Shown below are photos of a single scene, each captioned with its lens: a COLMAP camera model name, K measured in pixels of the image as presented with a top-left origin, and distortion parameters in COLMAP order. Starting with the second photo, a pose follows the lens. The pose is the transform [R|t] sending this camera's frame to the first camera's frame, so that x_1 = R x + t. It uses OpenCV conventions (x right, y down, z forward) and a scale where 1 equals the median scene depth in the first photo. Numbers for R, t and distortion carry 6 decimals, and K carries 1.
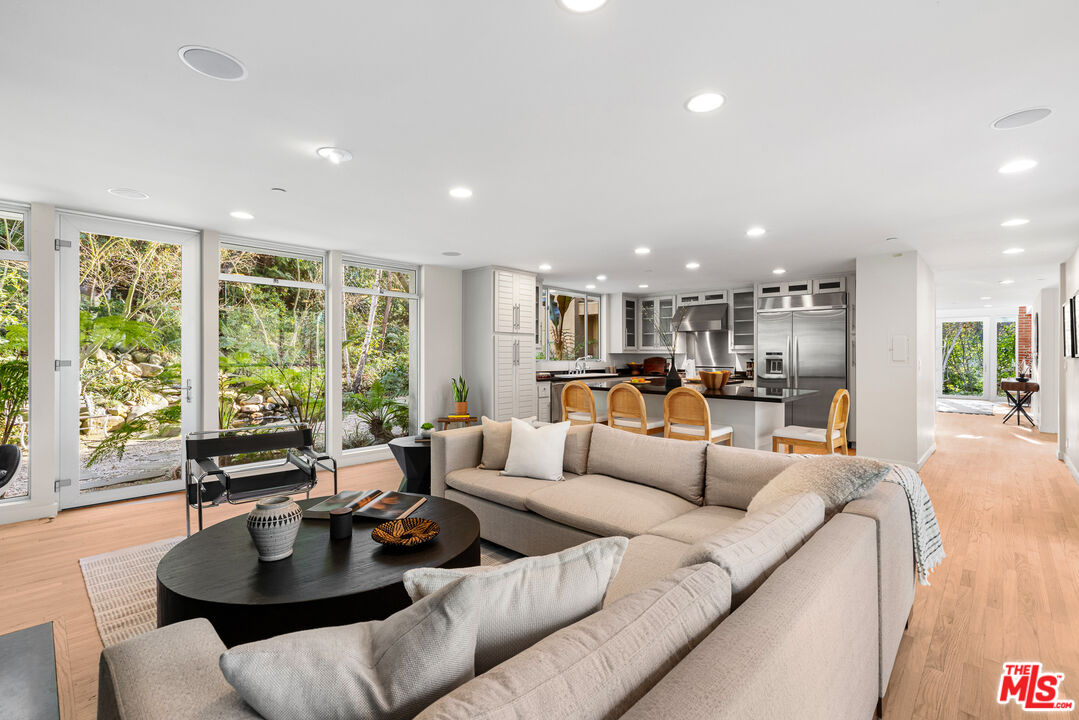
lens RADIAL K [[484.6, 0, 541.9], [0, 484.6, 356.9], [0, 0, 1]] dist [0.003447, 0.000463]
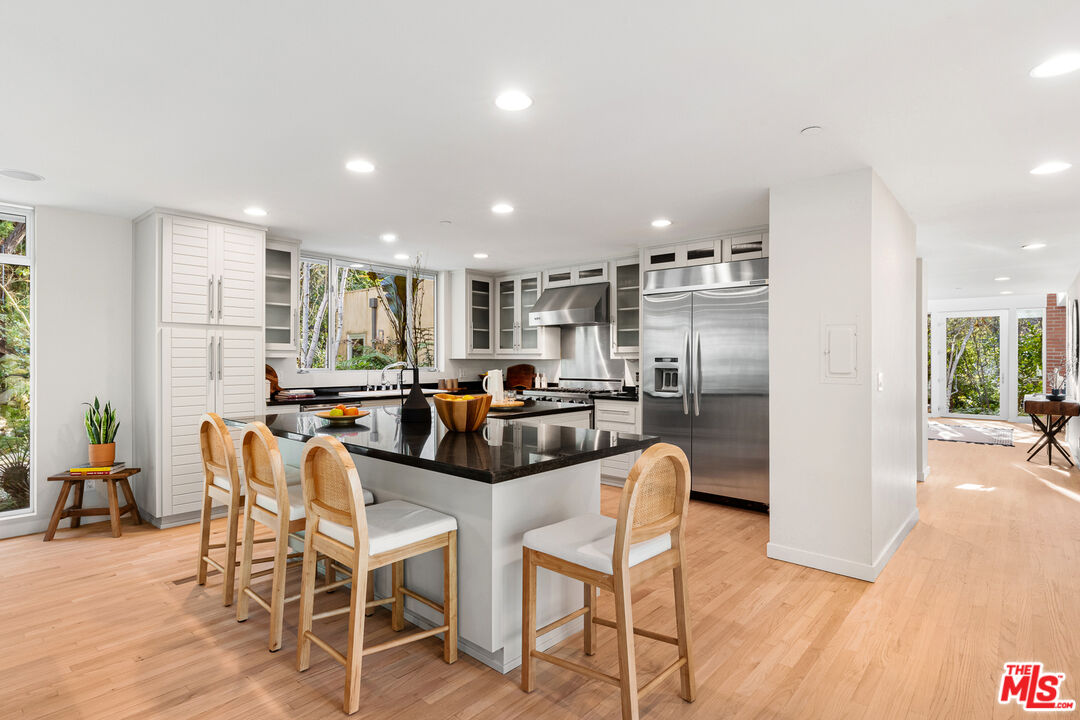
lens RADIAL K [[524.5, 0, 533.3], [0, 524.5, 362.4], [0, 0, 1]] dist [0.014016, -0.007604]
pose [[0.999946, -0.000442, 0.010416, 0.252527], [0.000435, 1.000000, 0.000706, -0.003149], [-0.010416, -0.000701, 0.999946, 0.272114]]
